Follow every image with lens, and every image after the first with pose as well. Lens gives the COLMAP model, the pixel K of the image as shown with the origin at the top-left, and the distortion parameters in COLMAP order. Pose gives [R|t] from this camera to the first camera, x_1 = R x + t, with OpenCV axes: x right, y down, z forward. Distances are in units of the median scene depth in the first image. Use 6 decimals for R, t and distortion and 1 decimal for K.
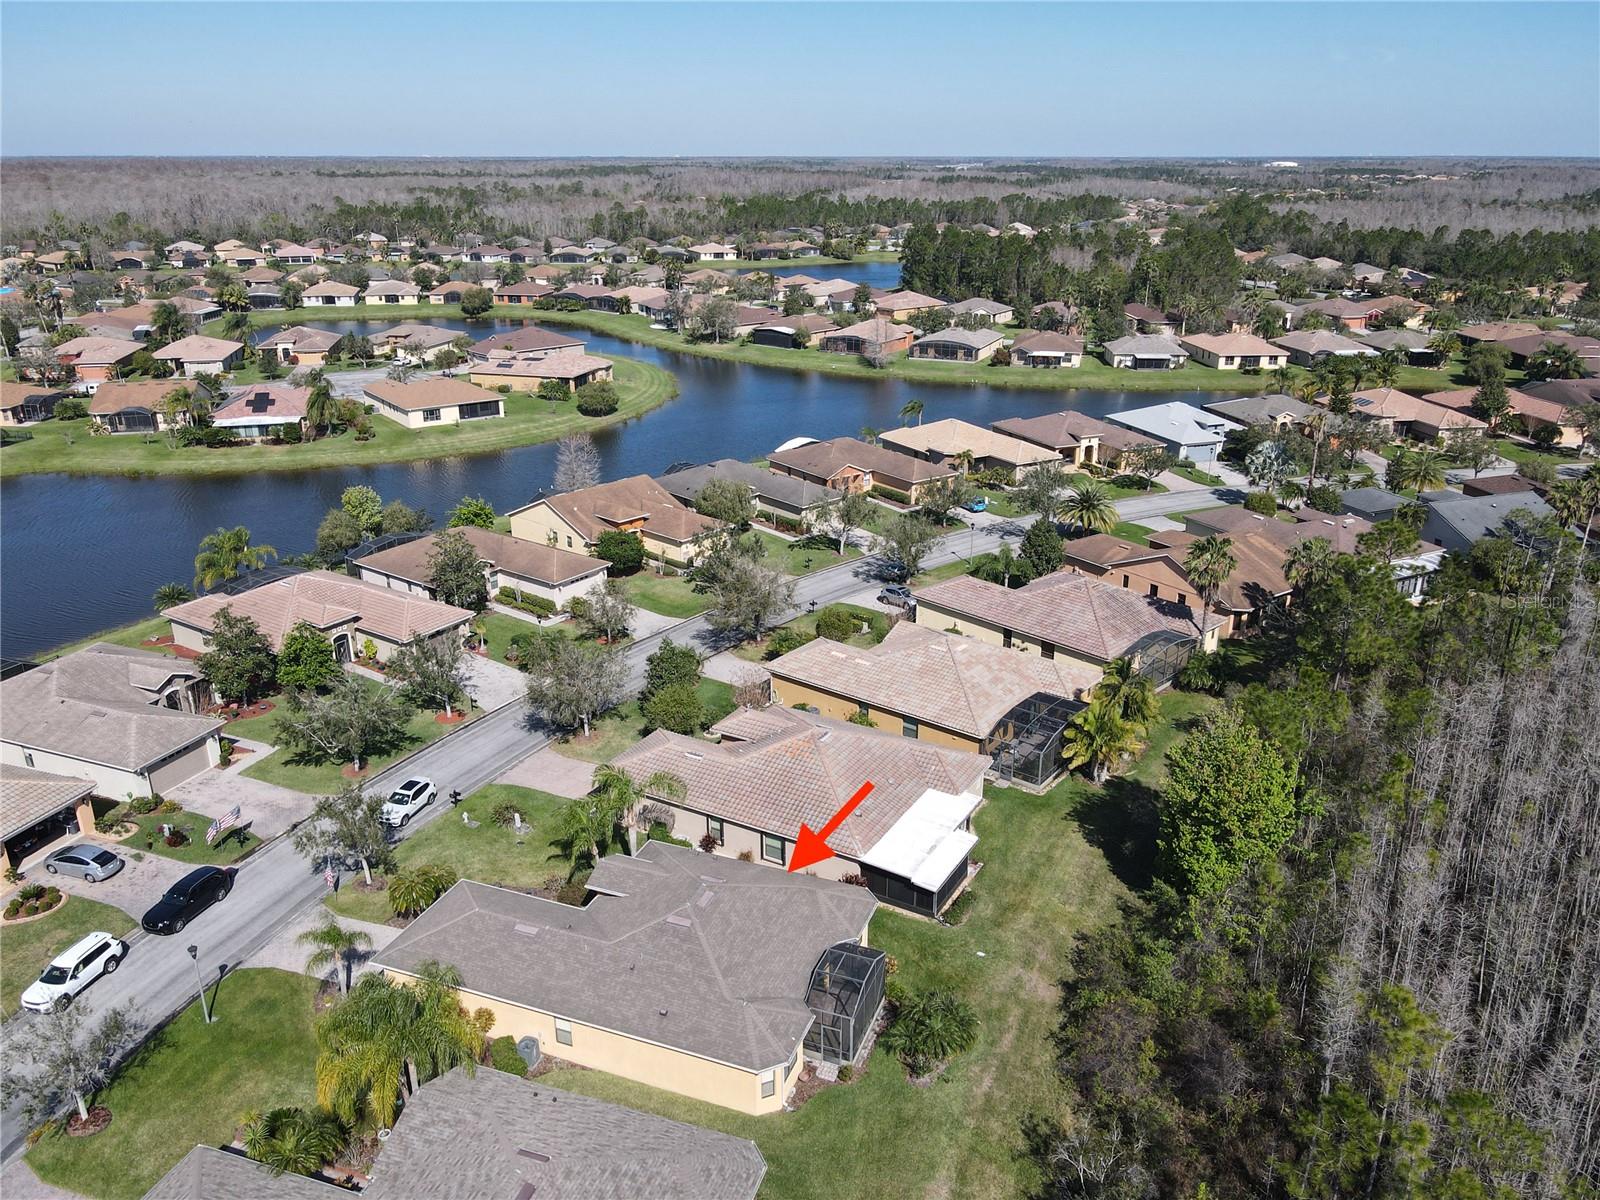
lens RADIAL K [[1221.4, 0, 793.3], [0, 1221.4, 603.6], [0, 0, 1]] dist [-0.004905, 0.003444]
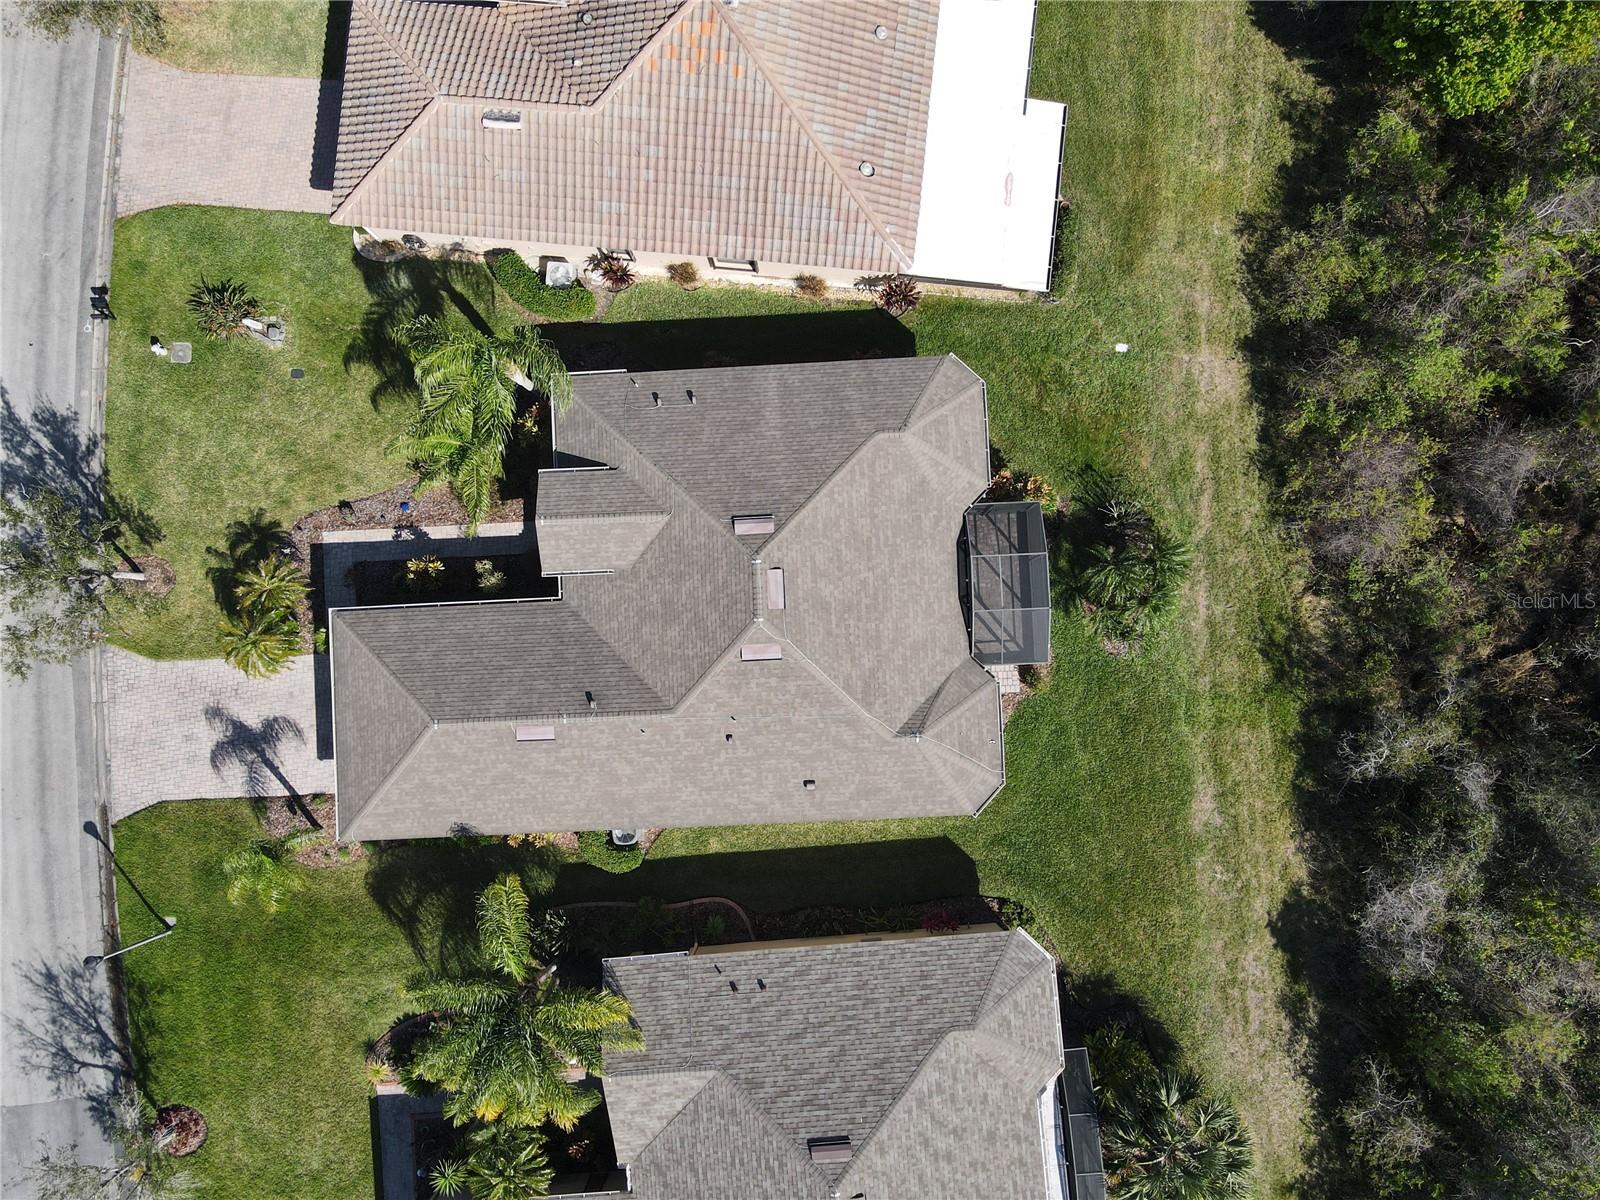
lens RADIAL K [[1176.0, 0, 793.9], [0, 1176.0, 611.1], [0, 0, 1]] dist [0.011870, 0.012853]
pose [[0.910642, -0.412535, -0.023366, -0.047201], [0.183897, 0.354002, 0.916987, -0.273891], [-0.370017, -0.839343, 0.398233, 0.694342]]
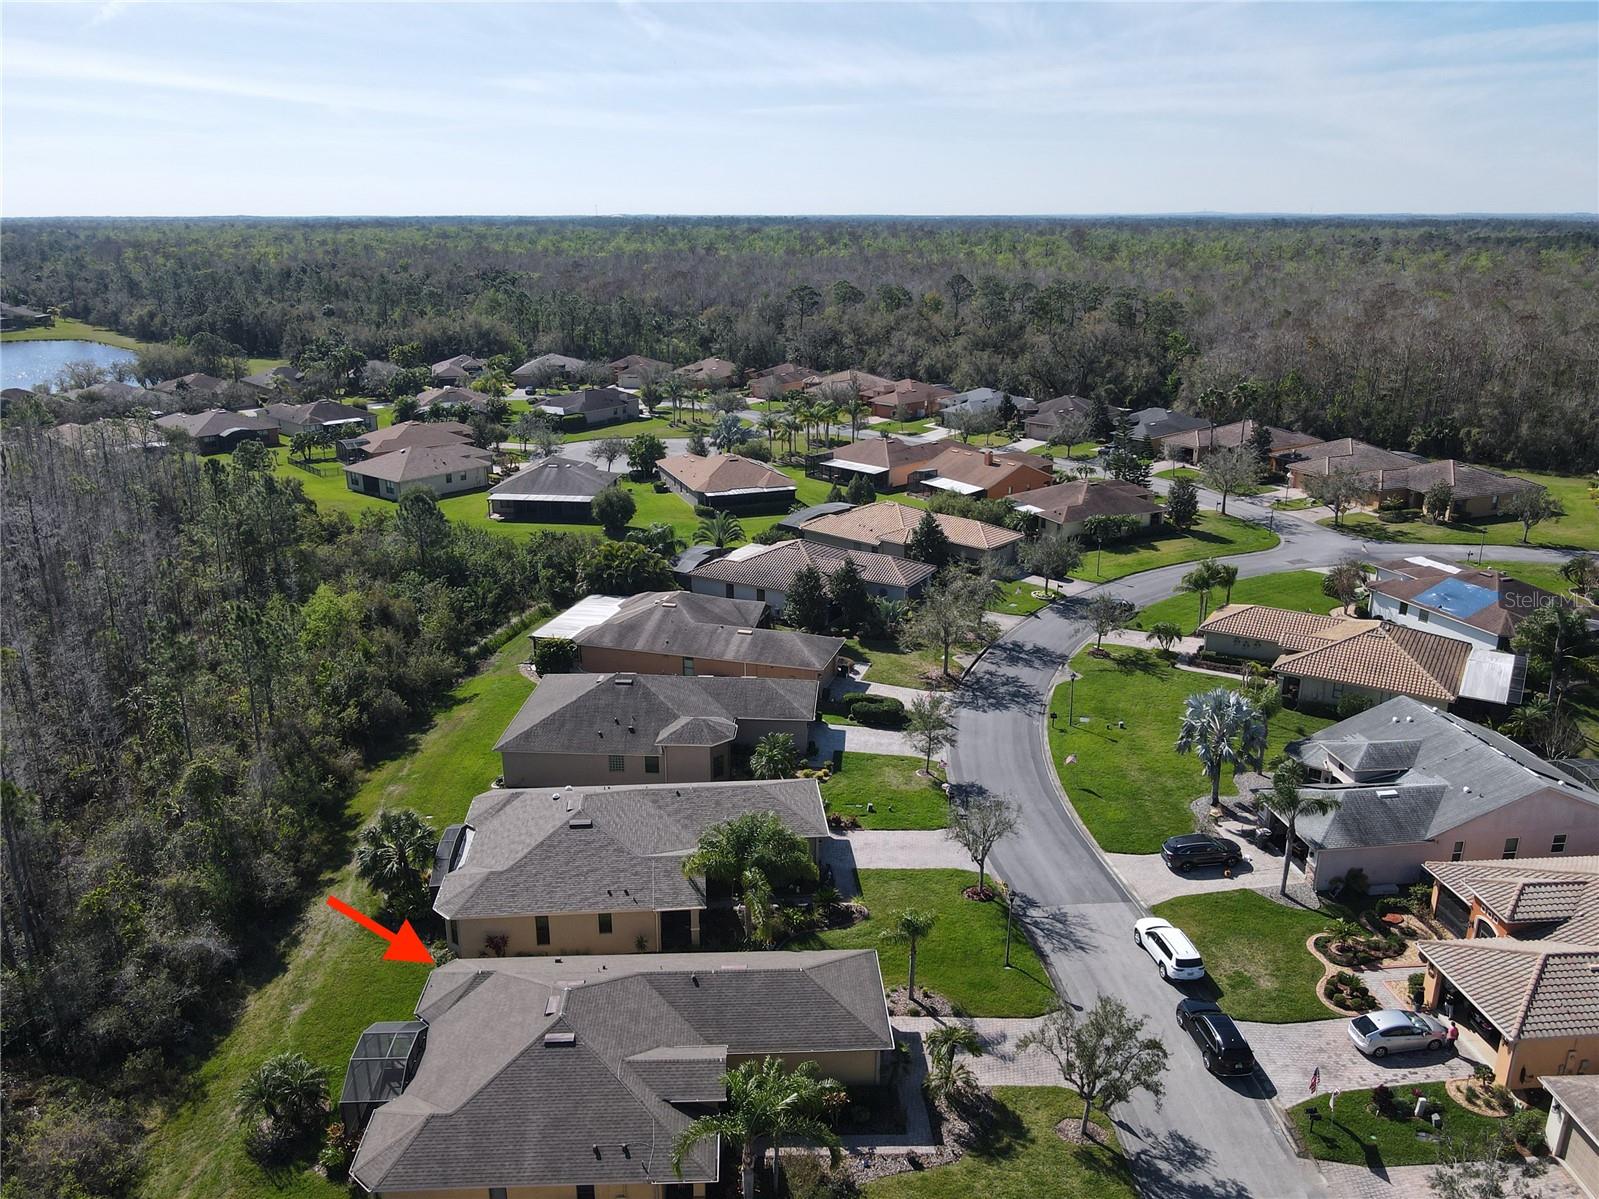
lens RADIAL K [[1220.6, 0, 792.8], [0, 1220.6, 603.1], [0, 0, 1]] dist [-0.004905, 0.003444]
pose [[-0.913124, 0.119479, -0.389782, 0.075328], [-0.149967, 0.790613, 0.593667, -0.491588], [0.379098, 0.600546, -0.704010, 1.399563]]
